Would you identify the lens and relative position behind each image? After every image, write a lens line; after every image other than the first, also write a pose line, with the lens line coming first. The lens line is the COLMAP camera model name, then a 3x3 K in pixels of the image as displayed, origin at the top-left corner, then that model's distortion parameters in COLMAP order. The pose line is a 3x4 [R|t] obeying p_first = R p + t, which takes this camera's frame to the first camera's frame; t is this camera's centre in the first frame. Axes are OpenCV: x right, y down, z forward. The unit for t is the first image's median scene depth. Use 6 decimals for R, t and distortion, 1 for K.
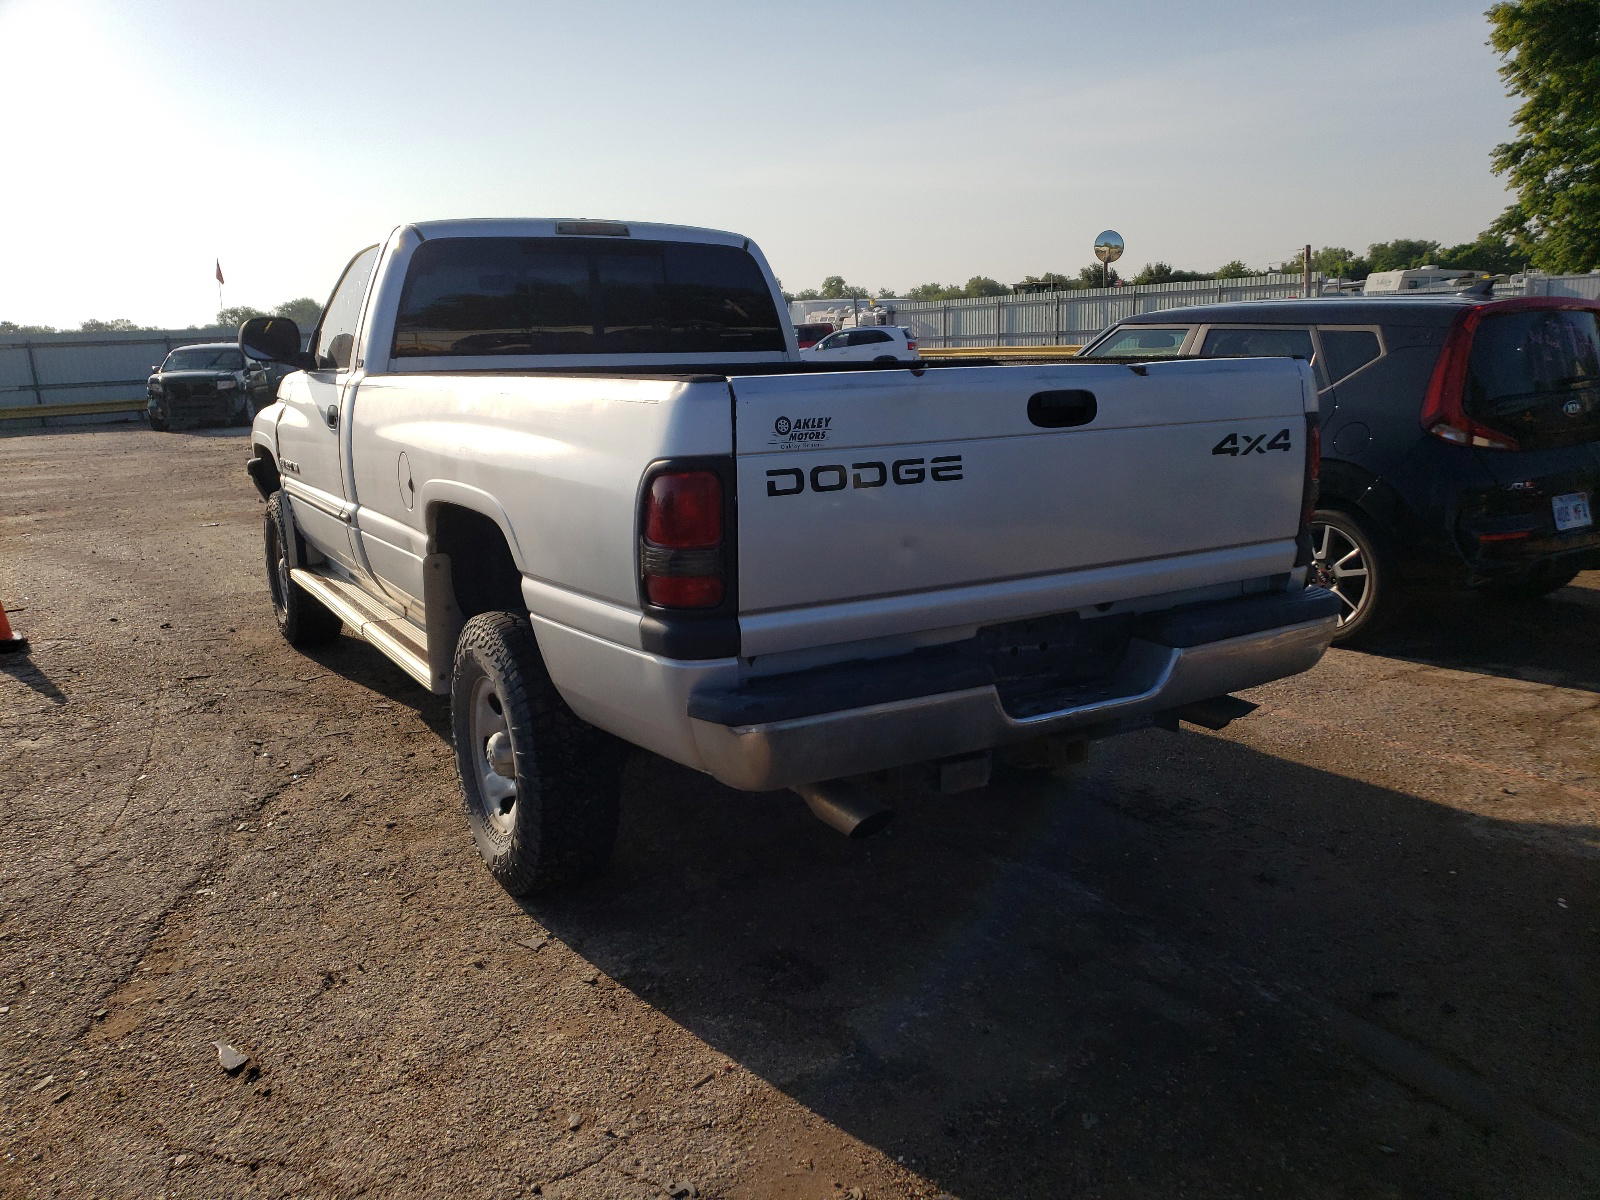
lens RADIAL K [[1302.9, 0, 764.9], [0, 1302.9, 633.0], [0, 0, 1]] dist [0.141929, -0.275857]
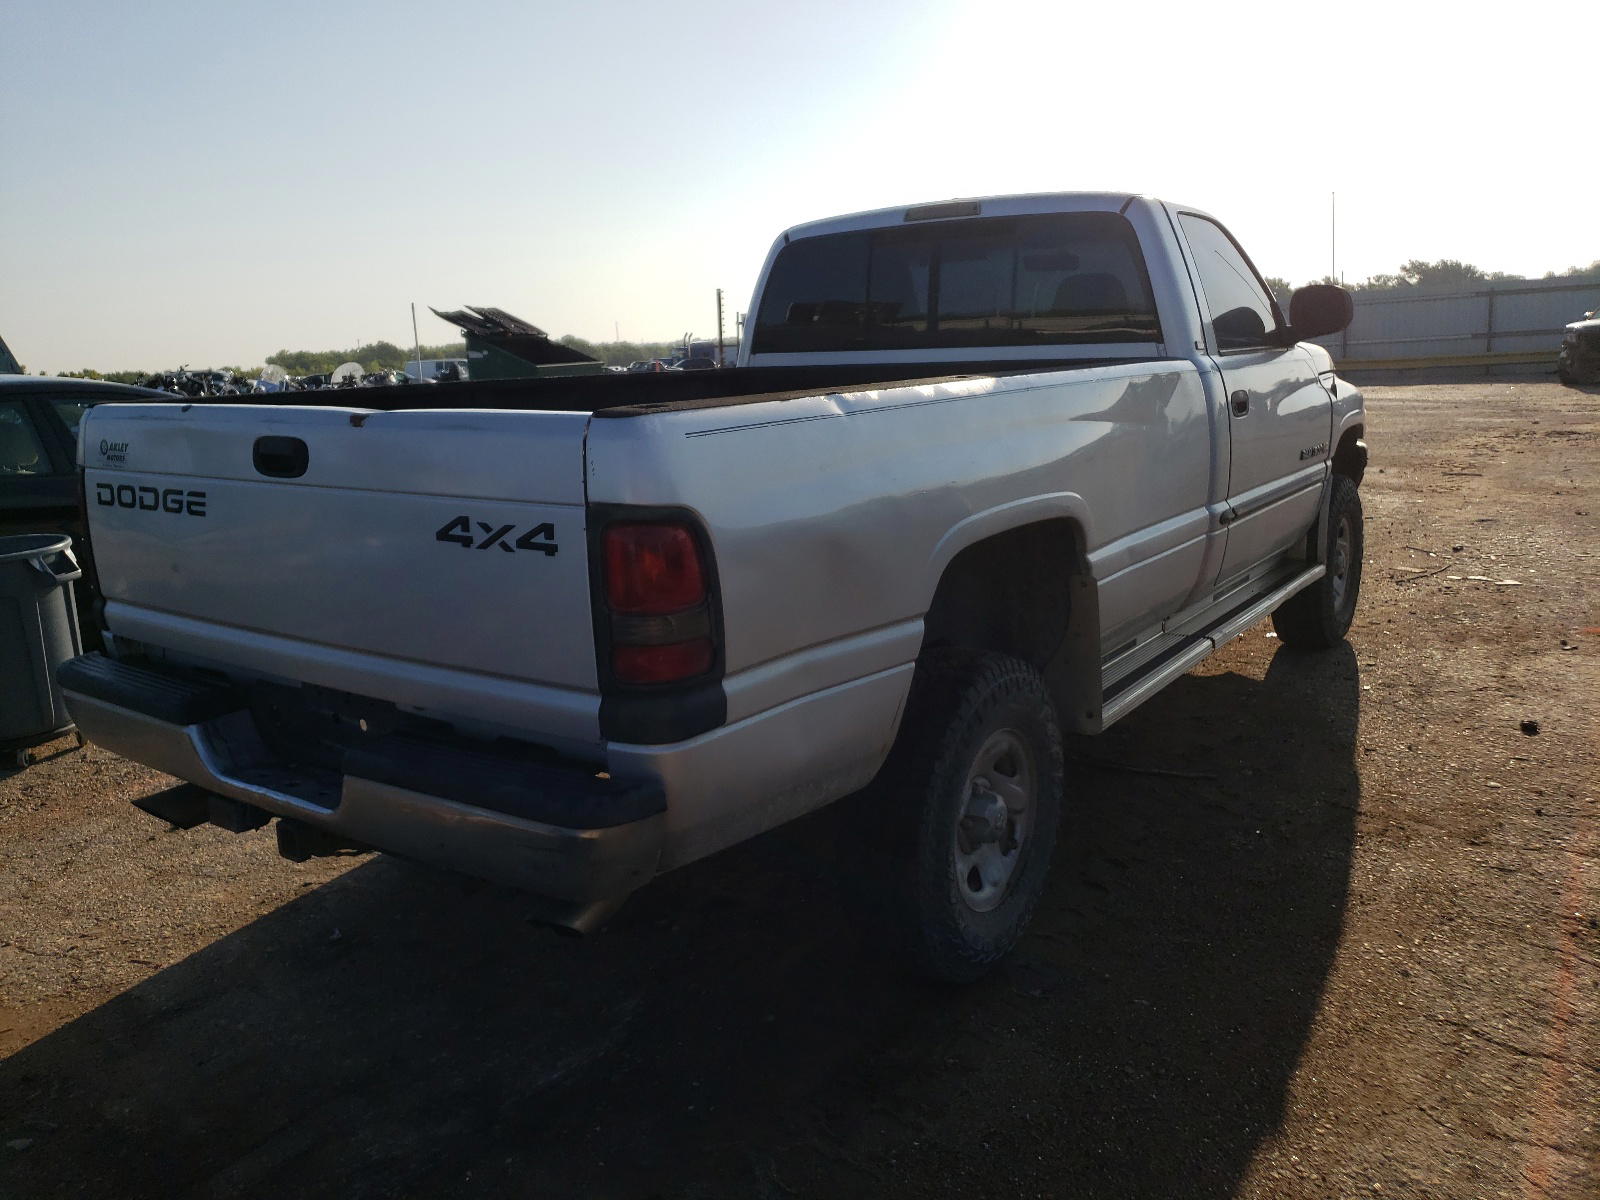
lens RADIAL K [[1303.2, 0, 791.9], [0, 1303.2, 565.8], [0, 0, 1]] dist [0.019561, -0.000061]
pose [[0.356559, 0.173200, -0.918078, 1.068437], [-0.169663, 0.978331, 0.118674, -0.238560], [0.918739, 0.113449, 0.378218, 0.902902]]
